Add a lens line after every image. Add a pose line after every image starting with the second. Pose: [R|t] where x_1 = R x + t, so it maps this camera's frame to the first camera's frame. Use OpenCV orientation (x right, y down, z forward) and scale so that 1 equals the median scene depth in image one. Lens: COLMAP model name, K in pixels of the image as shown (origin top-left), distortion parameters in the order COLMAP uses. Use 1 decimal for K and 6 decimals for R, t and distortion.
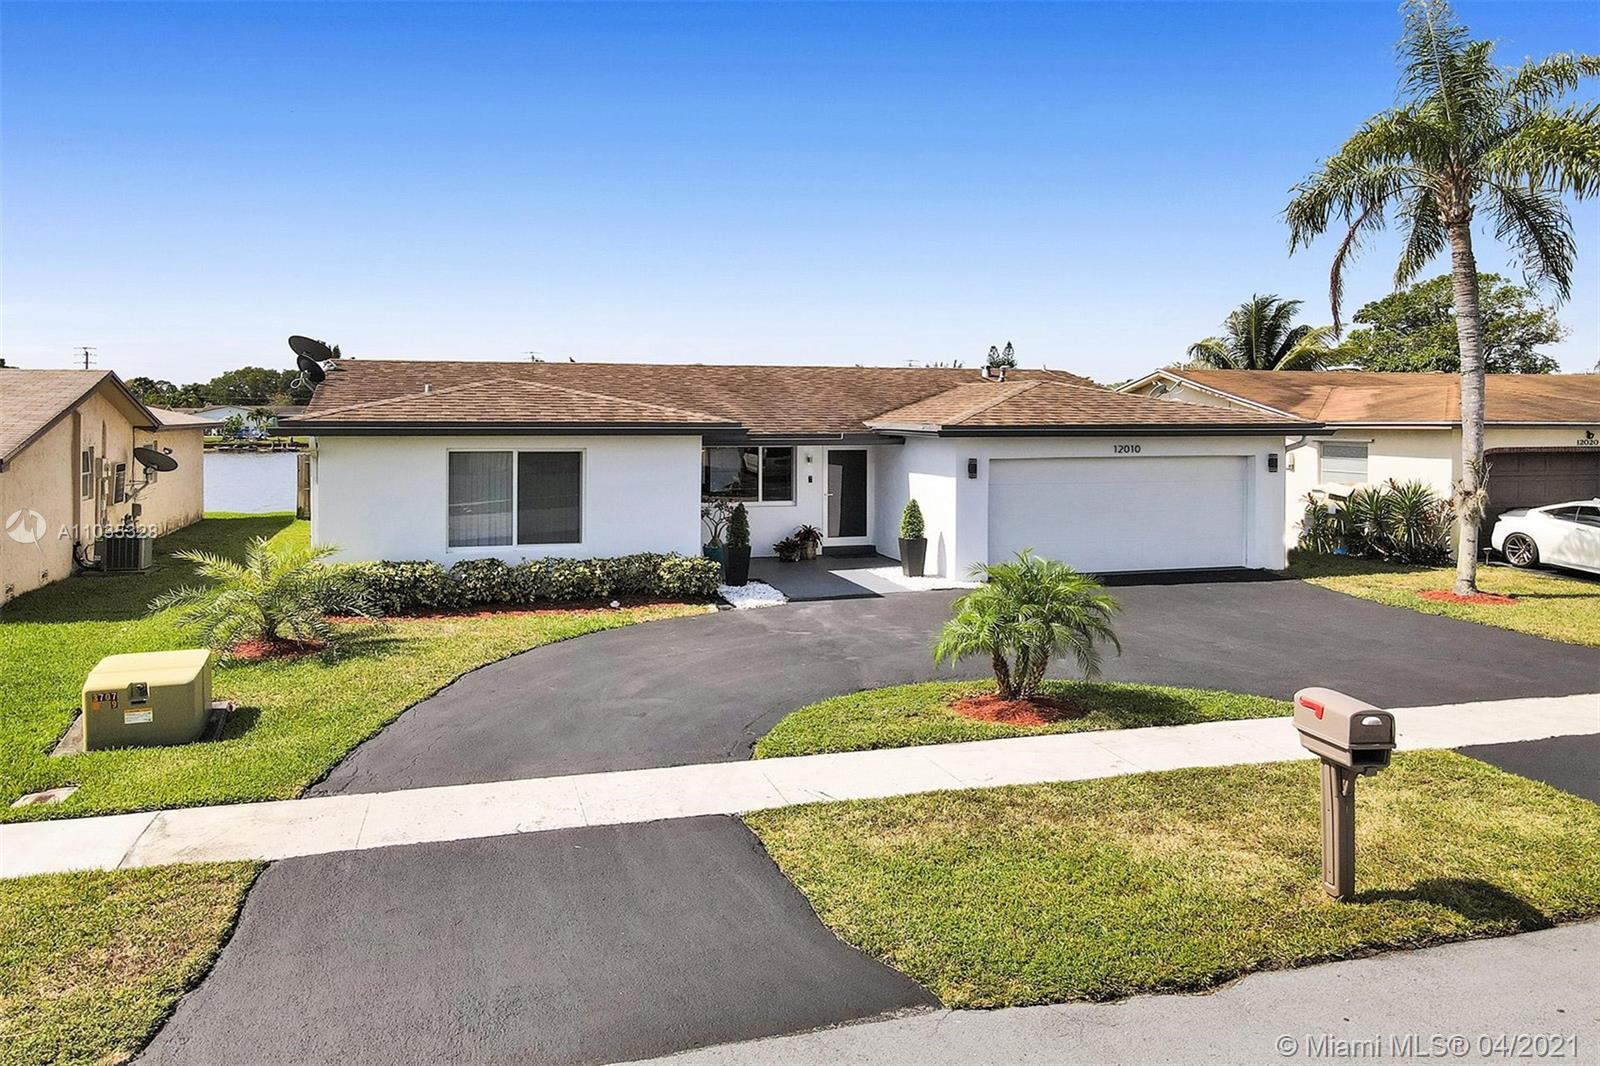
lens RADIAL K [[1265.4, 0, 798.5], [0, 1265.4, 492.5], [0, 0, 1]] dist [0.013284, 0.003361]
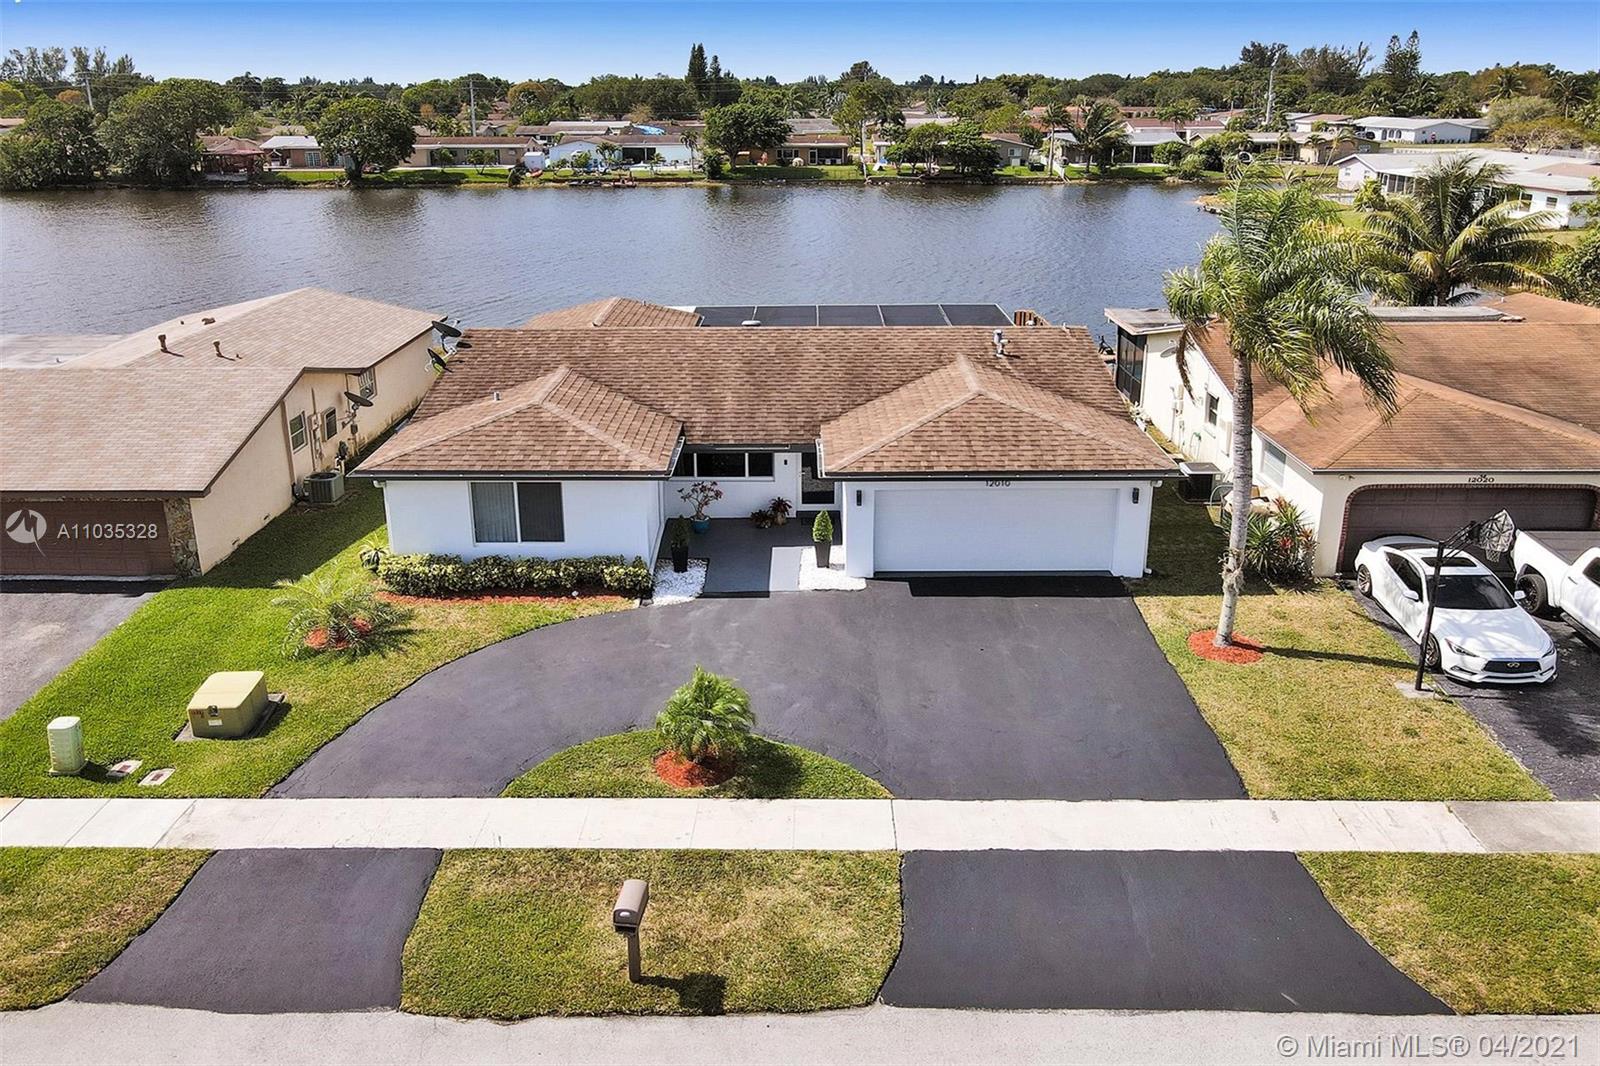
lens RADIAL K [[1265.4, 0, 798.5], [0, 1265.4, 492.5], [0, 0, 1]] dist [0.013284, 0.003361]
pose [[0.953781, 0.093799, -0.285489, 0.516608], [-0.016781, 0.965178, 0.261054, -0.417589], [0.300035, -0.244197, 0.922143, -0.255887]]
